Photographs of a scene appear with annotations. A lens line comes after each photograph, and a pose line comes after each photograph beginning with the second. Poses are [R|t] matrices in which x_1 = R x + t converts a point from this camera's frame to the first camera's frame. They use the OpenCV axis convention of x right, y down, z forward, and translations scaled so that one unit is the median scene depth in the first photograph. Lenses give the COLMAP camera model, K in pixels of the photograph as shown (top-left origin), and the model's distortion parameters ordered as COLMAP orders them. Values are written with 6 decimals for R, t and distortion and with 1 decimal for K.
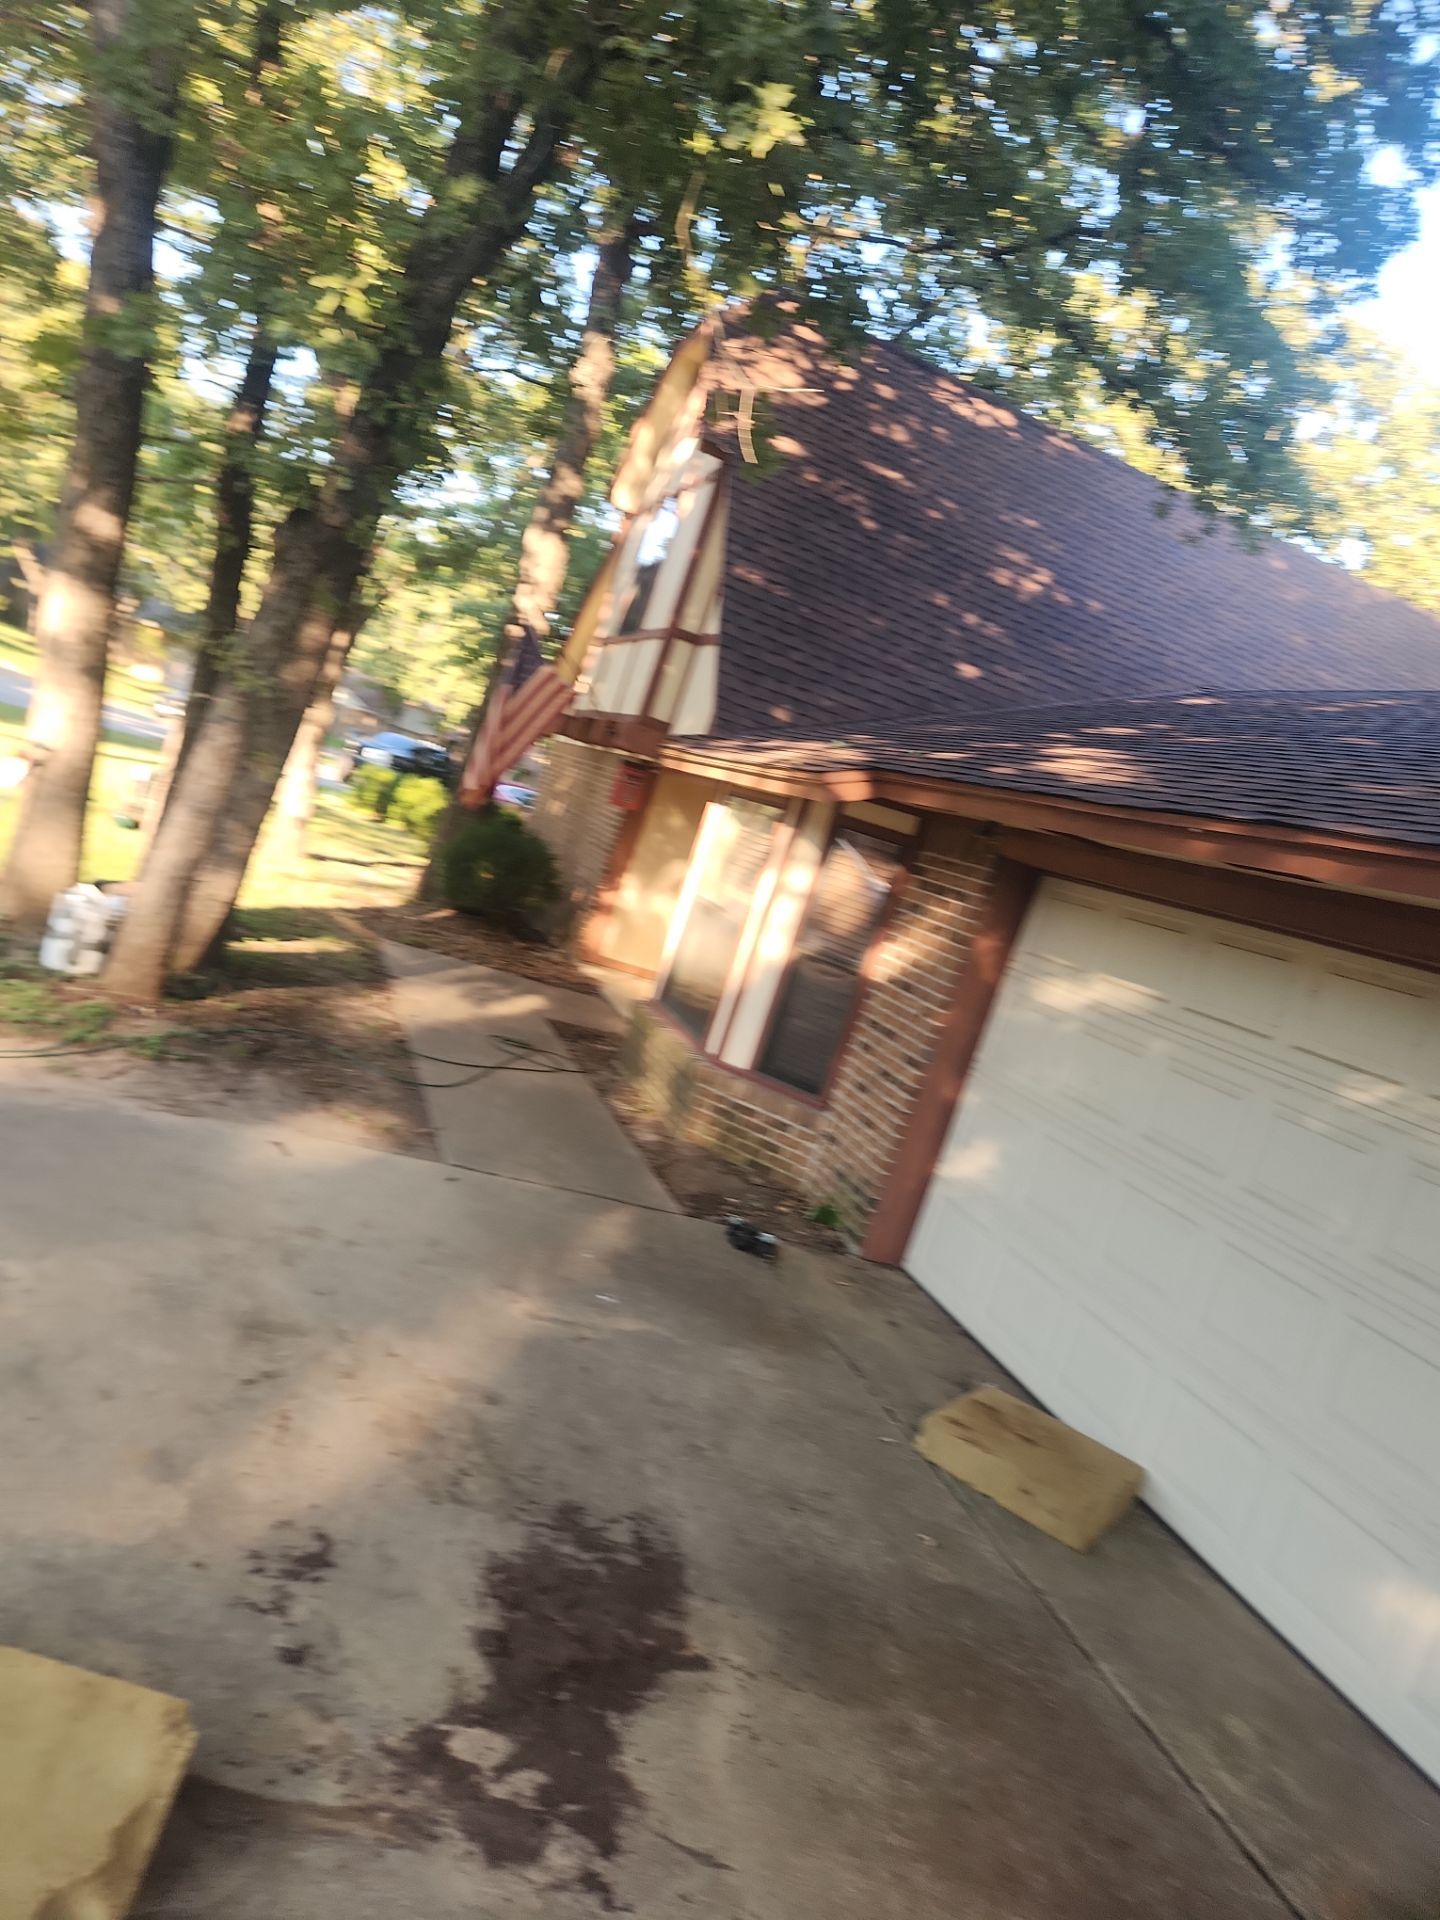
lens RADIAL K [[1332.4, 0, 675.7], [0, 1332.4, 905.4], [0, 0, 1]] dist [0.082252, -0.076680]
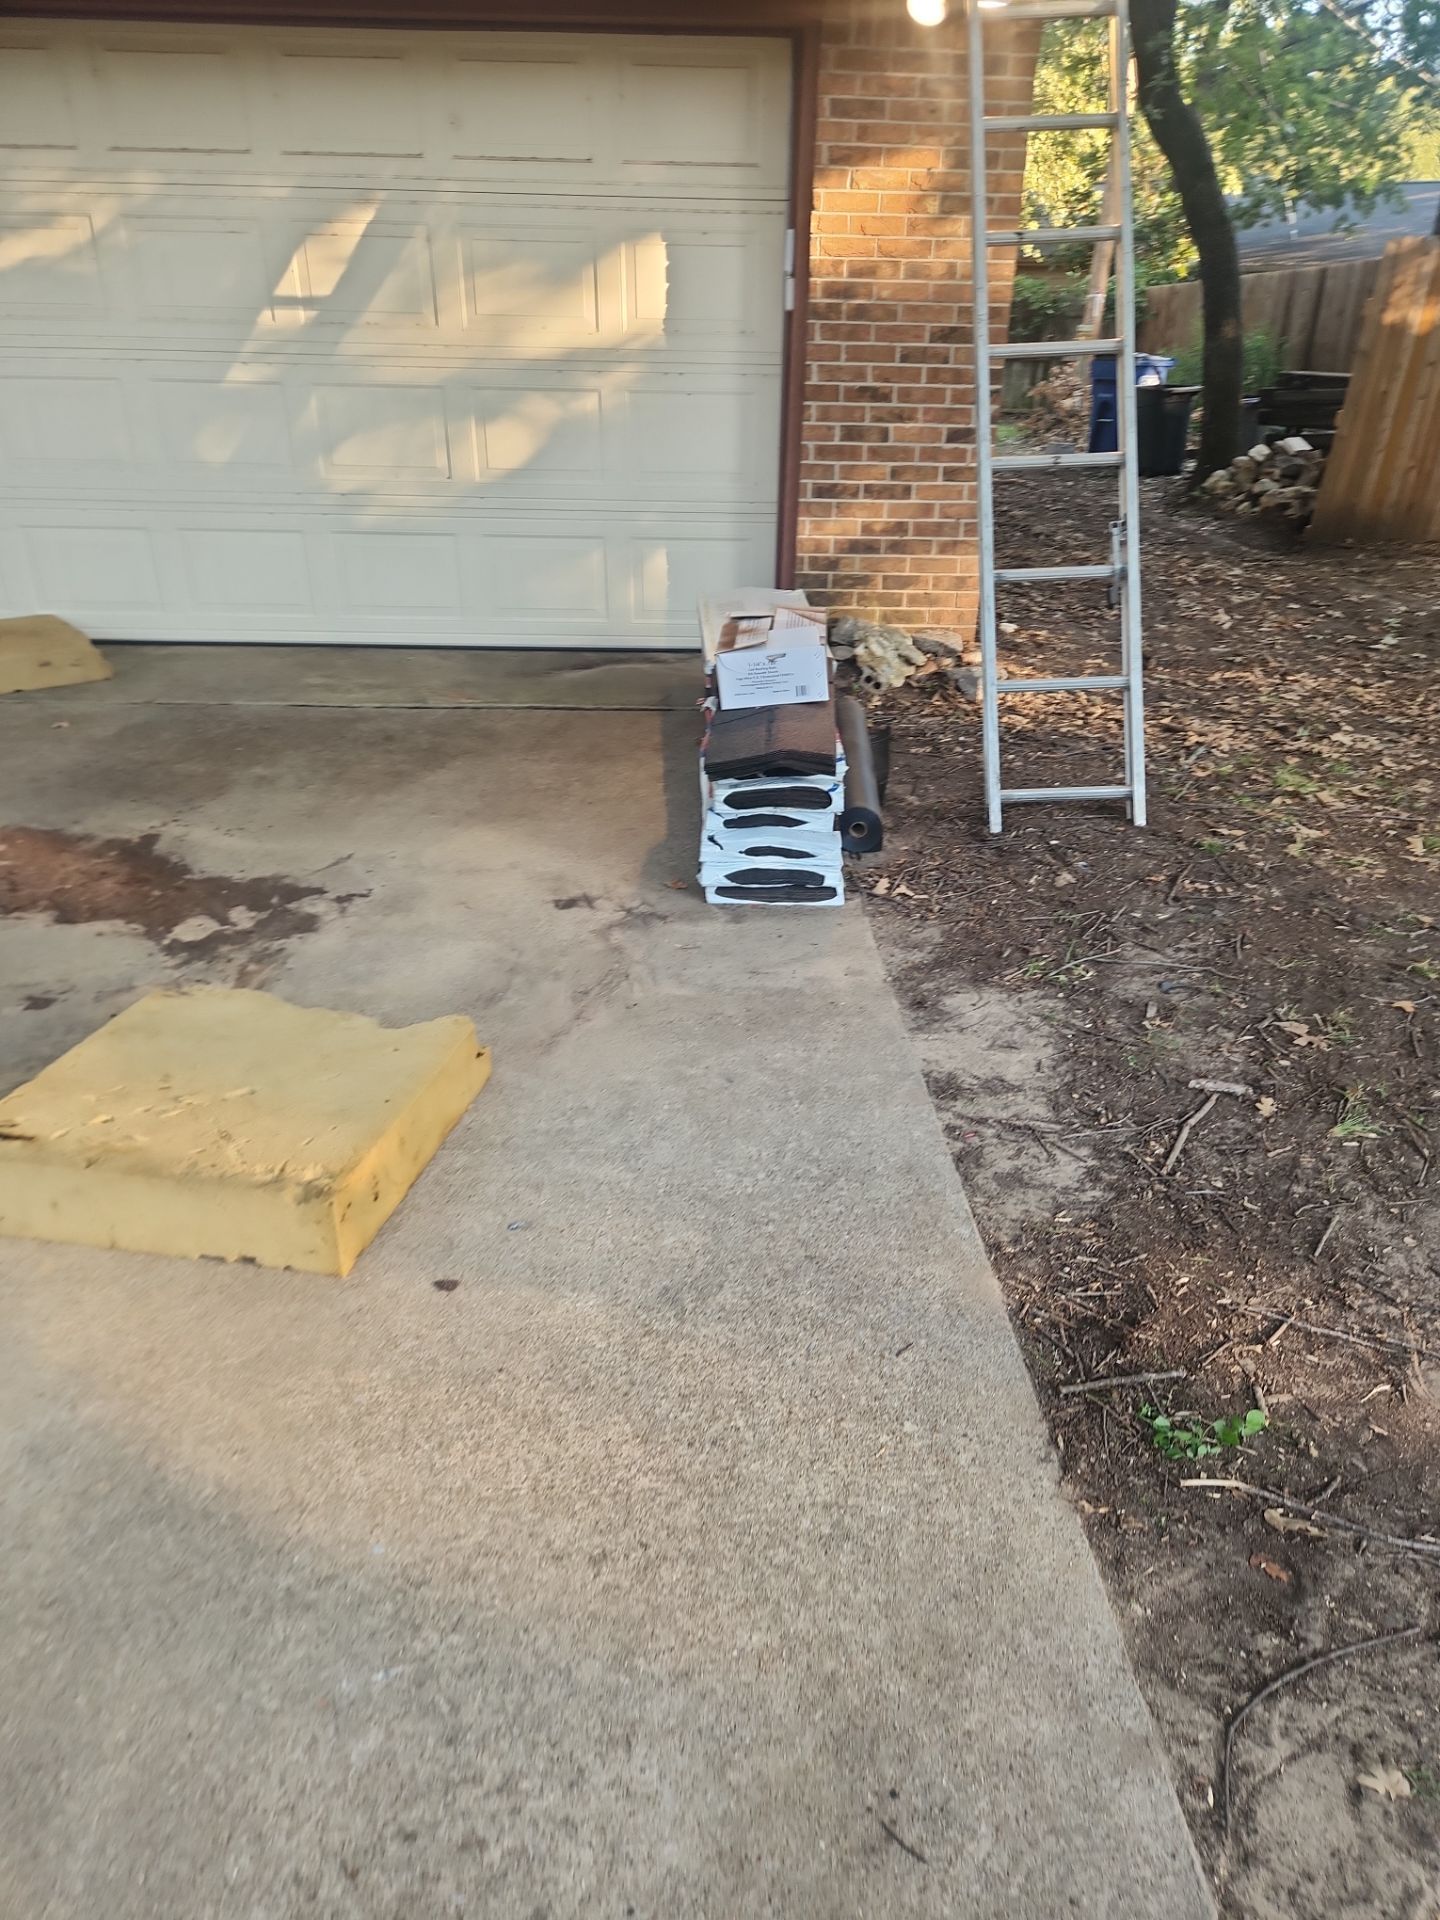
lens RADIAL K [[1332.4, 0, 738.8], [0, 1332.4, 945.6], [0, 0, 1]] dist [0.082252, -0.076680]
pose [[0.244815, -0.677112, 0.693963, -0.777553], [0.143300, 0.733152, 0.664796, -0.083273], [-0.958922, -0.063307, 0.276517, 0.190317]]
